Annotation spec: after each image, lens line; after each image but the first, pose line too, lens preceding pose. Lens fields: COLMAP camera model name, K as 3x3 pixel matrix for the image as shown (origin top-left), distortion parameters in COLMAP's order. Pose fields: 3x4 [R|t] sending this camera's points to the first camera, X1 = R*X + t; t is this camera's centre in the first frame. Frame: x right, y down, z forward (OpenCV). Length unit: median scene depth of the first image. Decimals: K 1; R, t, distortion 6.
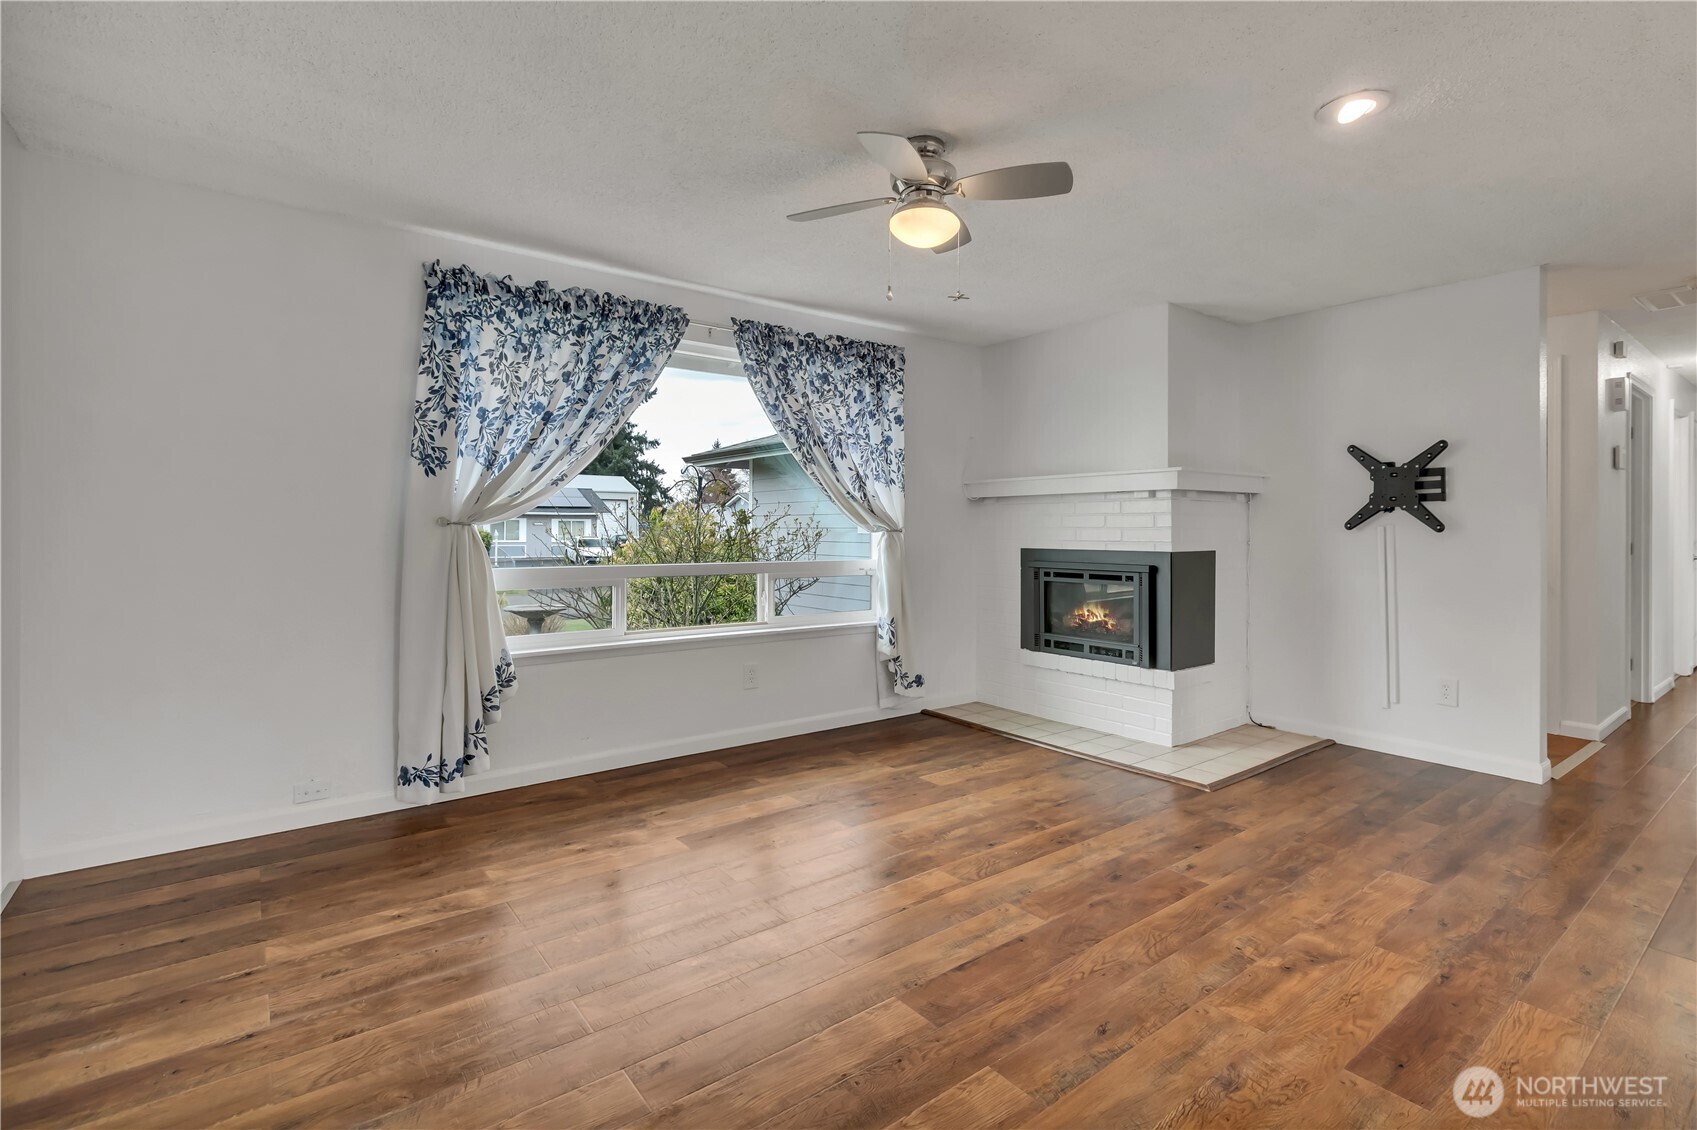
lens RADIAL K [[771.9, 0, 847.7], [0, 771.9, 554.1], [0, 0, 1]] dist [0.004838, -0.002925]
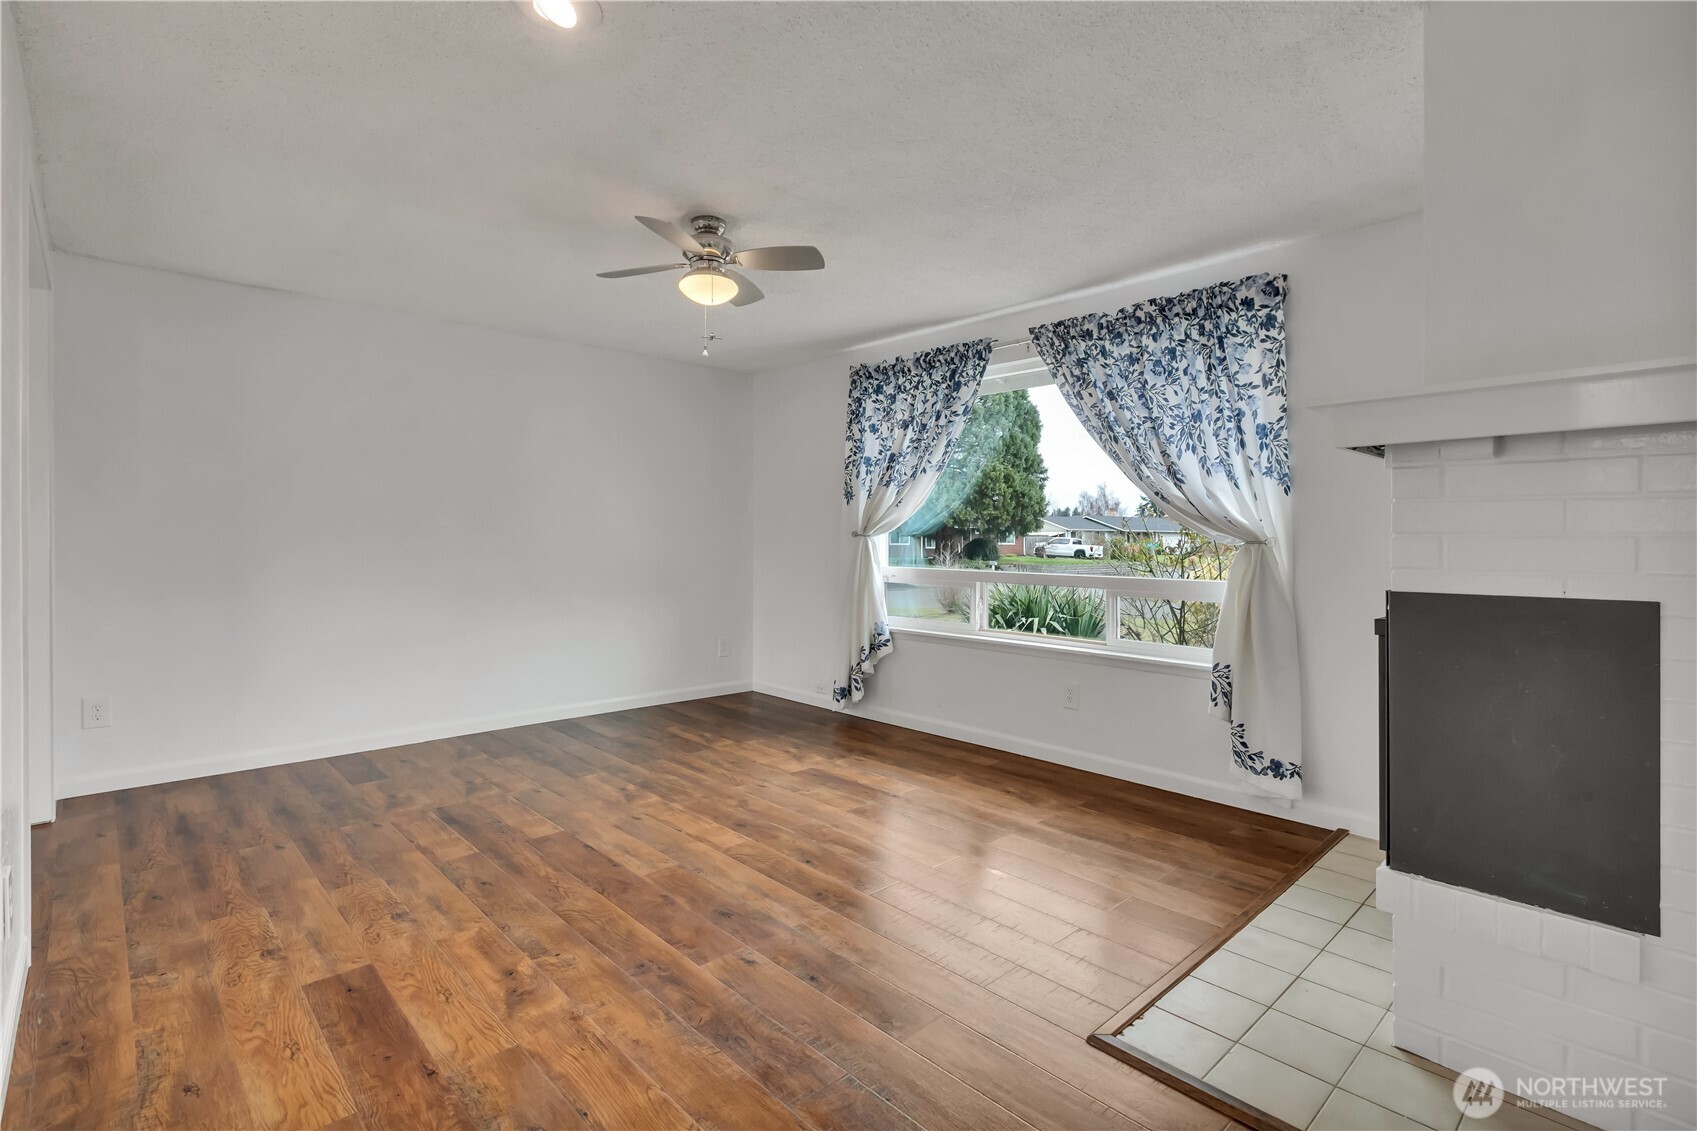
lens RADIAL K [[771.9, 0, 878.8], [0, 771.9, 566.9], [0, 0, 1]] dist [0.004838, -0.002925]
pose [[0.145925, 0.035499, -0.988658, 1.244520], [-0.037301, 0.998843, 0.030359, -0.030323], [0.988592, 0.032448, 0.147081, 1.010225]]
